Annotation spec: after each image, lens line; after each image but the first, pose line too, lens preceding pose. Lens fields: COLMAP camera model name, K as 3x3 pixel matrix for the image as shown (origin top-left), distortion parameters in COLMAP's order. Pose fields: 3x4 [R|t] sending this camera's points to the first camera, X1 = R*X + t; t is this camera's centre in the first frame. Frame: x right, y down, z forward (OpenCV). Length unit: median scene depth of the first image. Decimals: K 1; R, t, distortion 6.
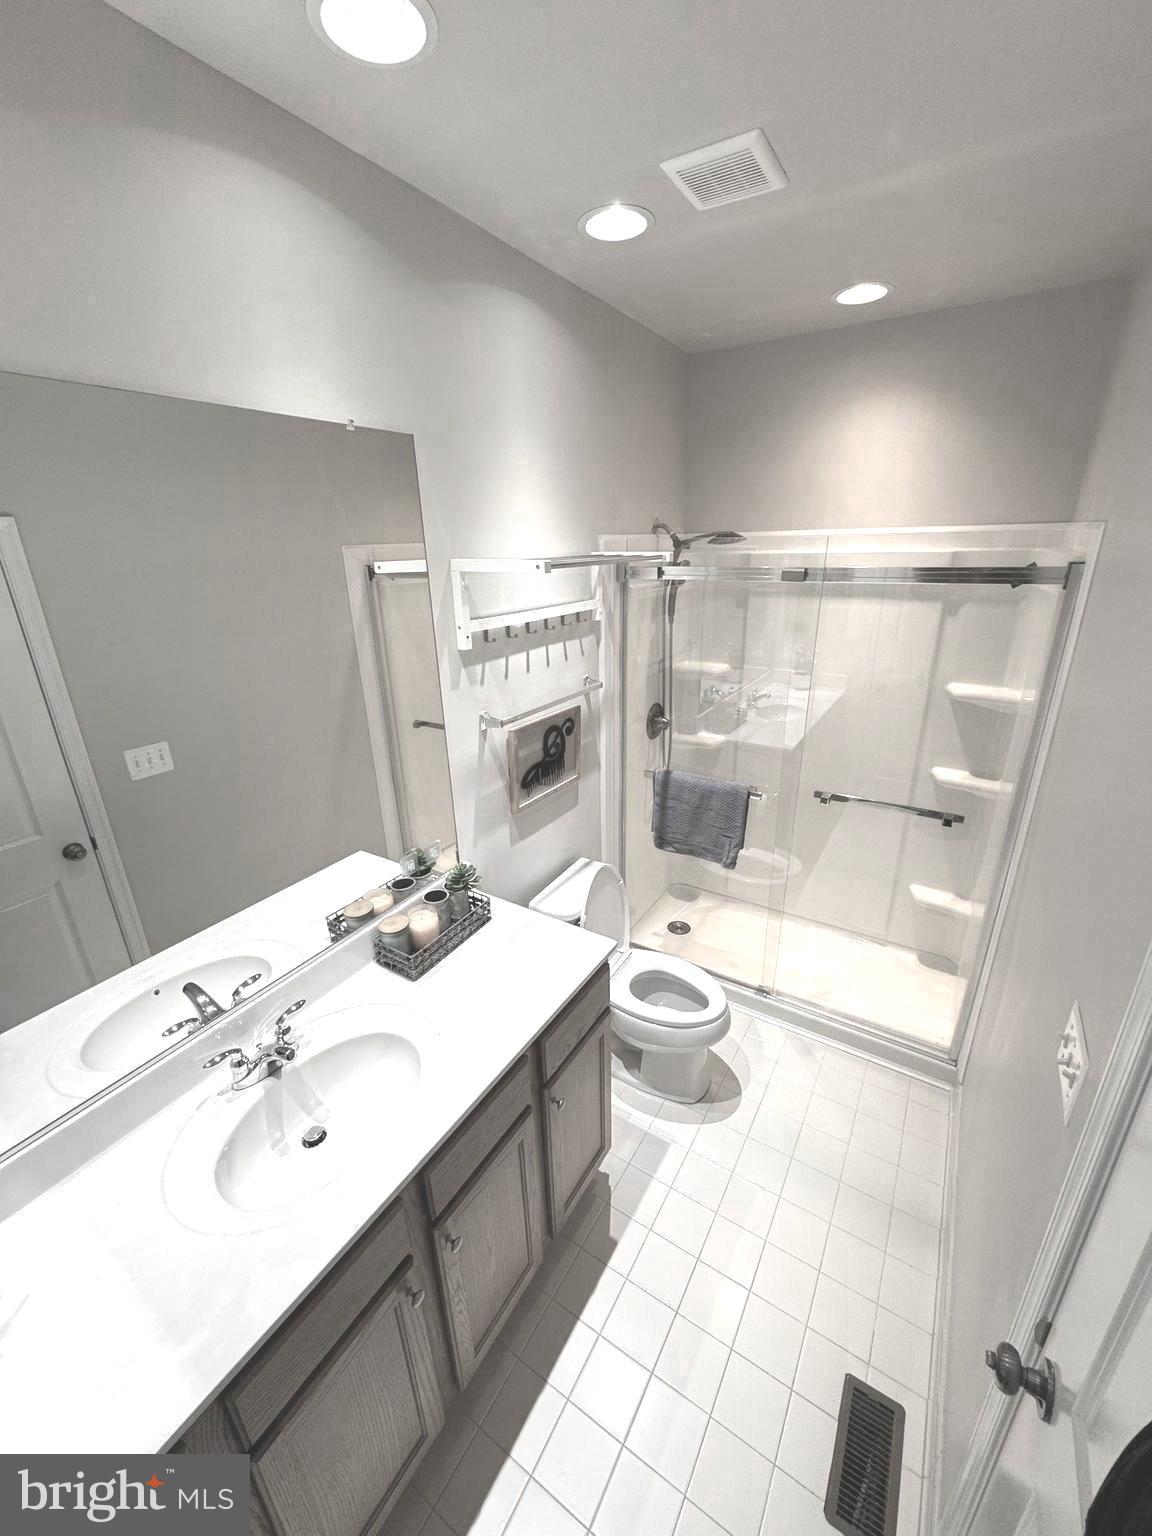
lens RADIAL K [[614.0, 0, 577.9], [0, 614.0, 768.8], [0, 0, 1]] dist [-0.000063, -0.000006]
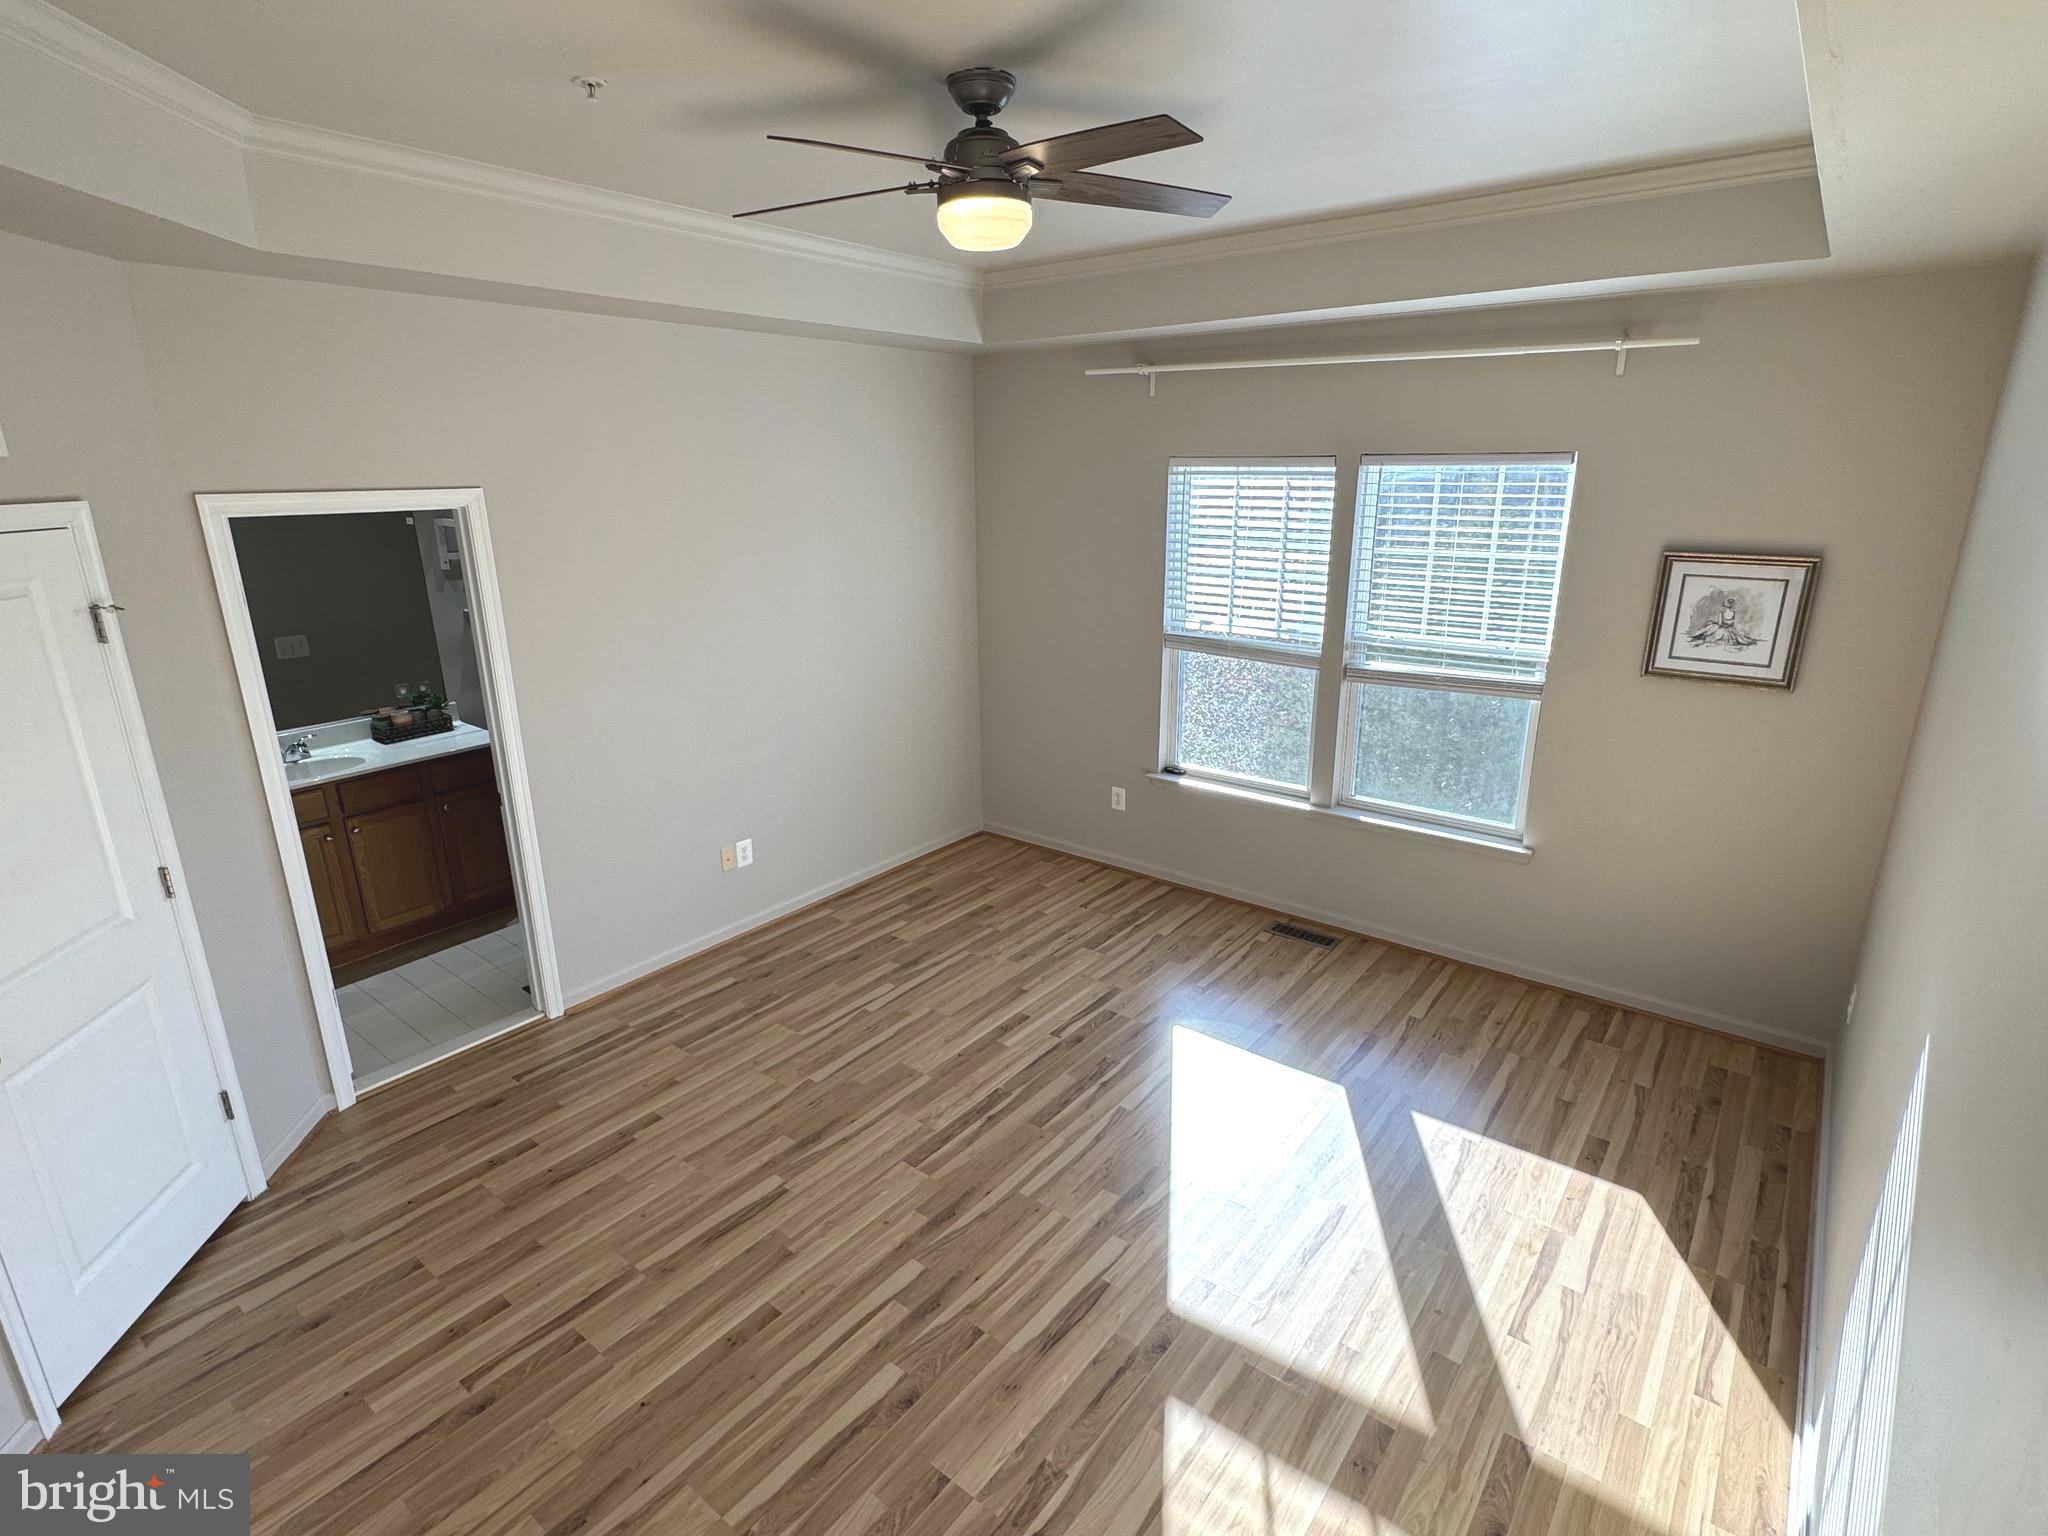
lens RADIAL K [[1016.0, 0, 1025.7], [0, 1016.0, 767.9], [0, 0, 1]] dist [-0.003235, -0.000279]
pose [[0.994376, 0.043507, -0.096560, 1.470609], [-0.049663, 0.996821, -0.062294, 0.387533], [0.093542, 0.066739, 0.993376, -1.388861]]
